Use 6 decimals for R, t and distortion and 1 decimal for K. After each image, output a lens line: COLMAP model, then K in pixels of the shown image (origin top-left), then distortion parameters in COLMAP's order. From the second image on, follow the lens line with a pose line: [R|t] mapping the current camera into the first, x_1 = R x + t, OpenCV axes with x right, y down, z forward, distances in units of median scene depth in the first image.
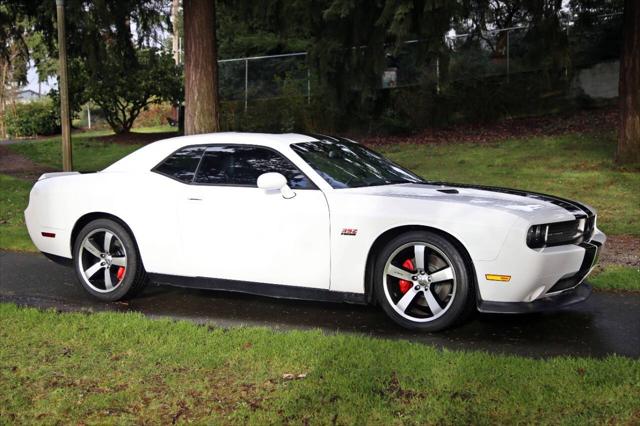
lens RADIAL K [[802.8, 0, 331.2], [0, 802.8, 217.2], [0, 0, 1]] dist [0.141935, 0.000000]
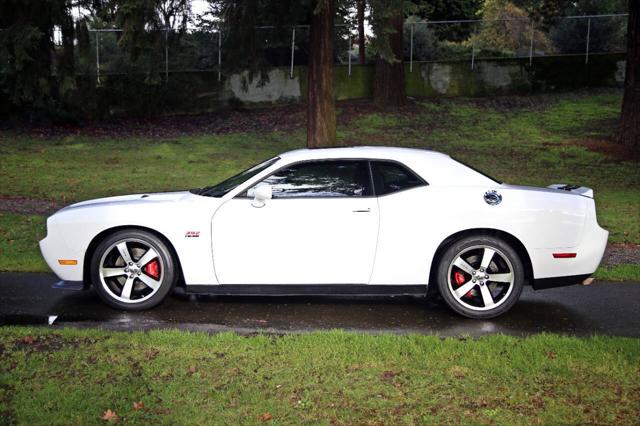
lens RADIAL K [[802.8, 0, 292.9], [0, 802.8, 250.0], [0, 0, 1]] dist [0.141935, 0.000000]
pose [[0.874185, -0.031901, 0.484545, -1.031879], [0.007999, 0.998650, 0.051318, -0.034899], [-0.485528, -0.040986, 0.873260, 0.280276]]
